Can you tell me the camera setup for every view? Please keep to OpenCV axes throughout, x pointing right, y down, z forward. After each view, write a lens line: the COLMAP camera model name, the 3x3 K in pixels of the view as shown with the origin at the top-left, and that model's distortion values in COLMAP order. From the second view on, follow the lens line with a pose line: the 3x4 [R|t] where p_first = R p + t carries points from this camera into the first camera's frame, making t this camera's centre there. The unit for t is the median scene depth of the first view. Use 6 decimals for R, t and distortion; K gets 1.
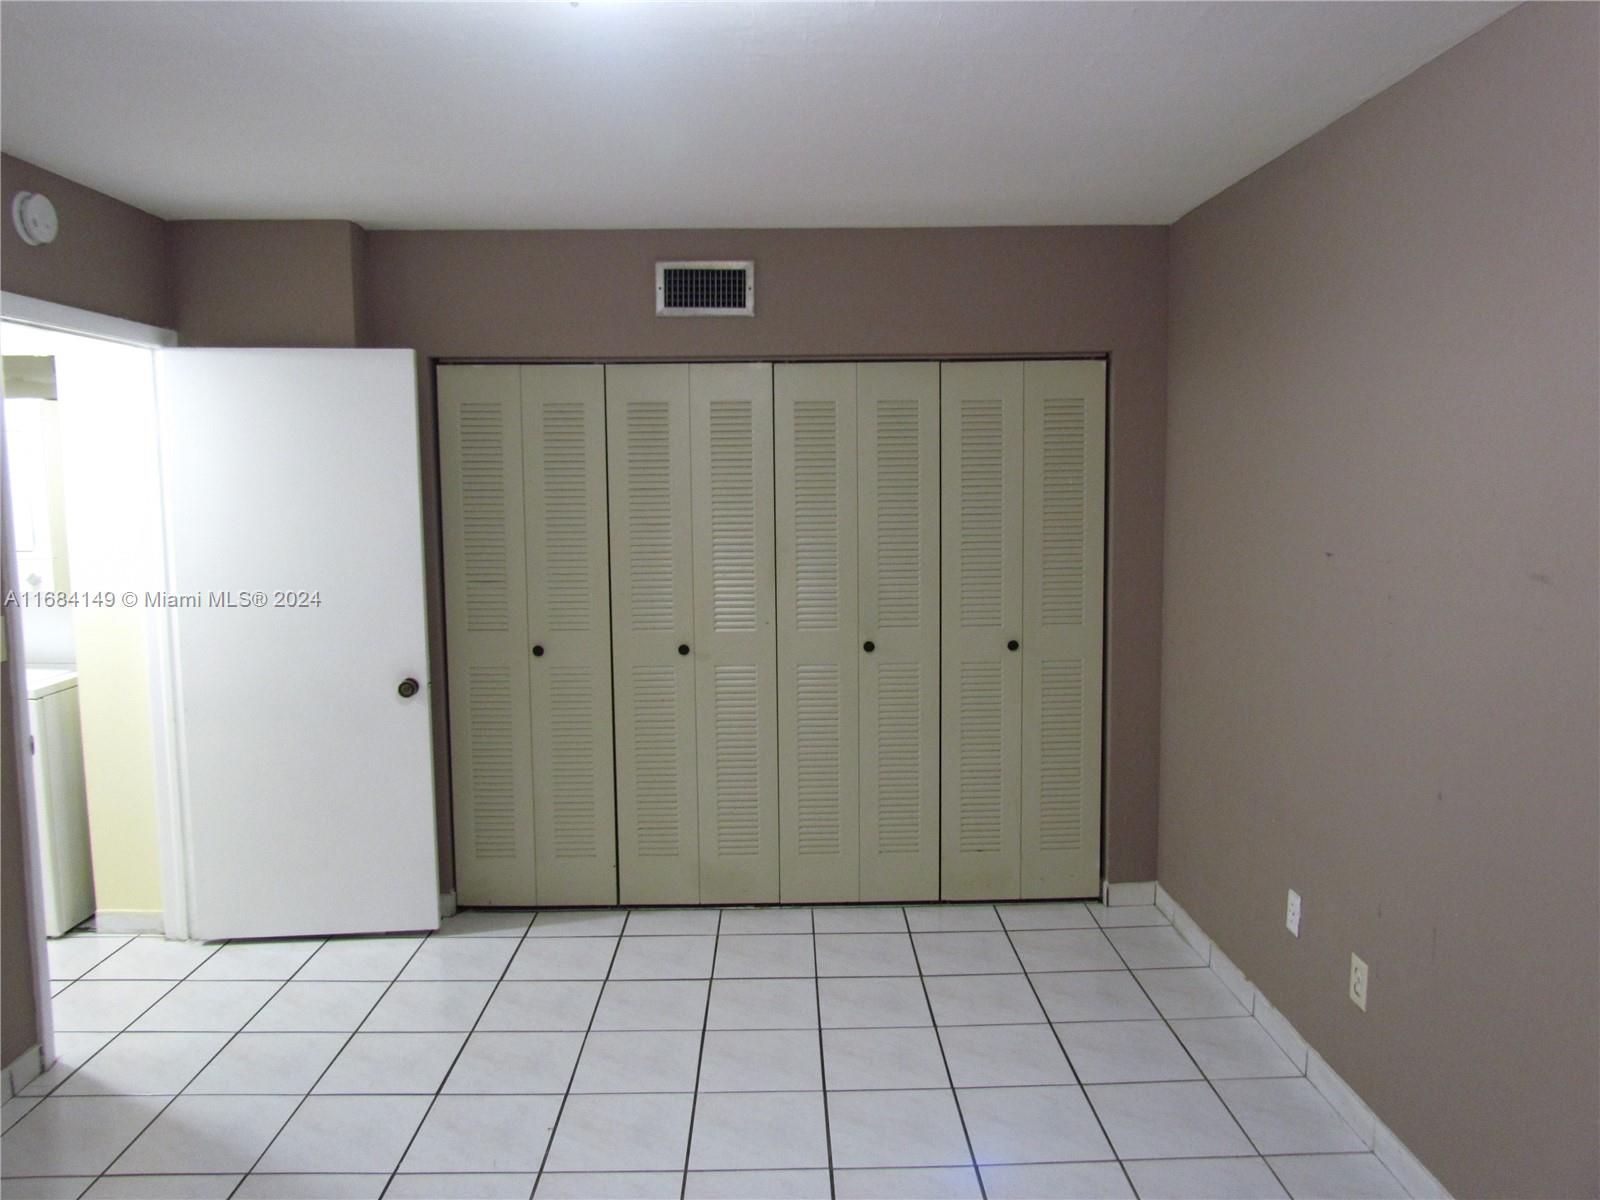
lens RADIAL K [[1135.4, 0, 799.3], [0, 1135.4, 594.5], [0, 0, 1]] dist [-0.009855, -0.004152]
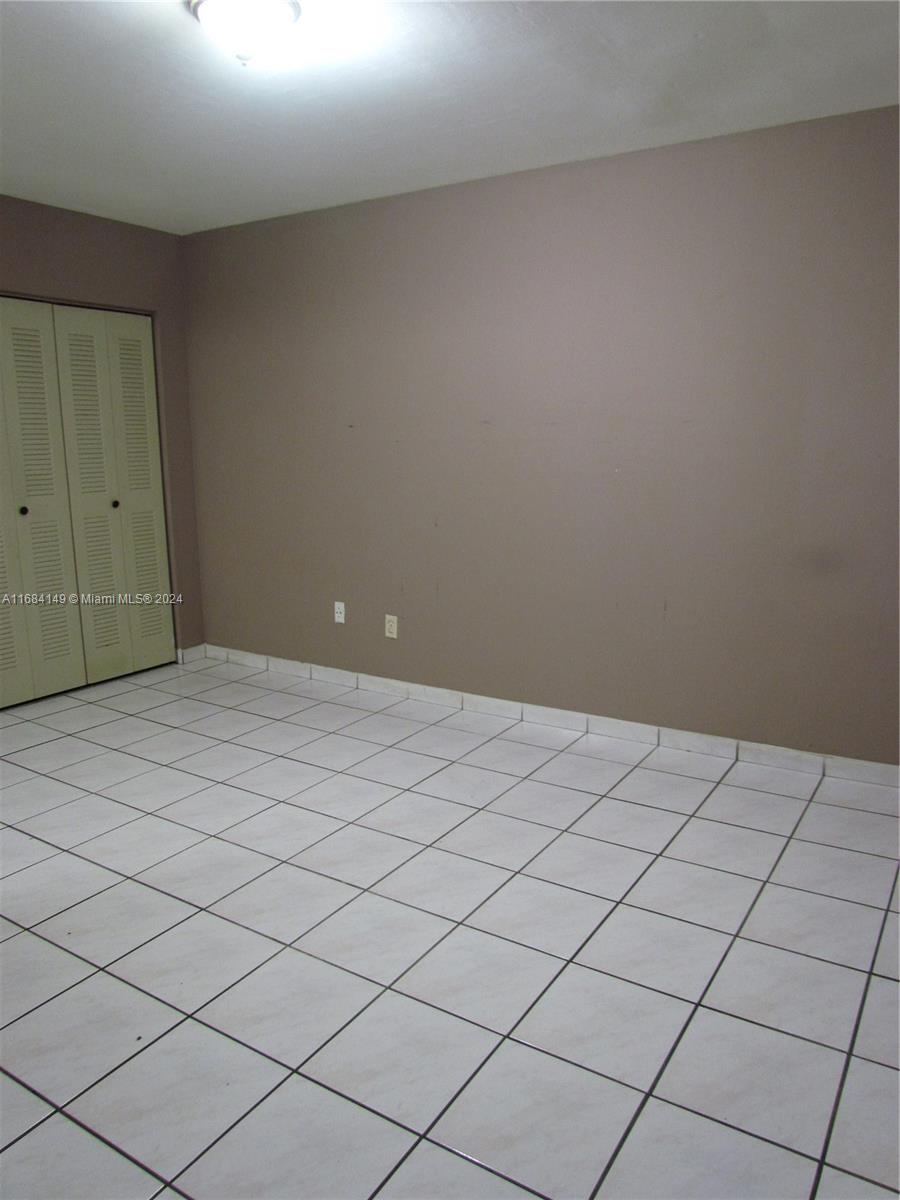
lens RADIAL K [[851.5, 0, 456.6], [0, 851.5, 598.0], [0, 0, 1]] dist [-0.009855, -0.004152]
pose [[0.557001, -0.145625, 0.817645, -0.500696], [0.085348, 0.989332, 0.118061, 0.073654], [-0.826114, 0.004024, 0.563488, -0.006619]]
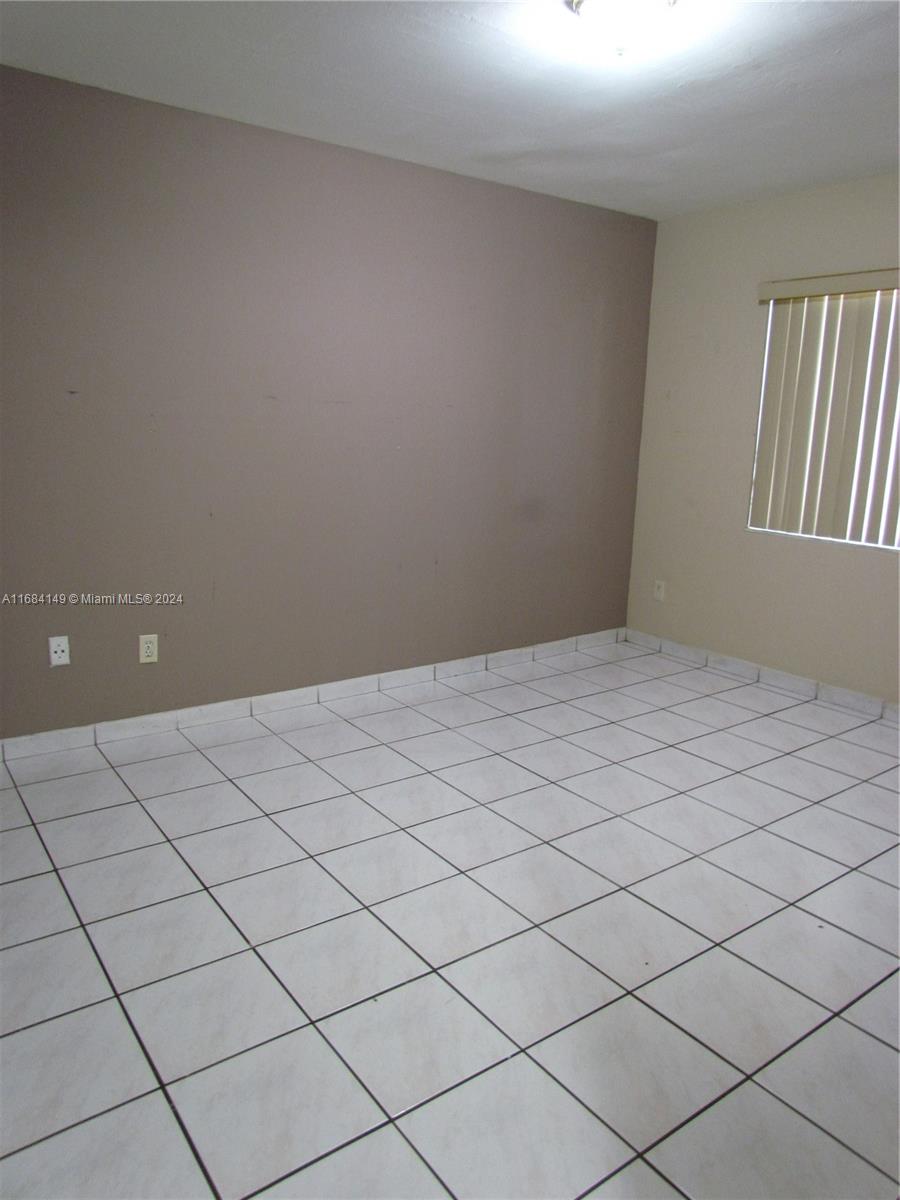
lens RADIAL K [[851.5, 0, 453.2], [0, 851.5, 604.3], [0, 0, 1]] dist [-0.009855, -0.004152]
pose [[-0.575450, -0.177604, 0.798319, -0.523659], [0.062032, 0.963845, 0.259143, -0.017005], [-0.815481, 0.198645, -0.543628, 0.879249]]
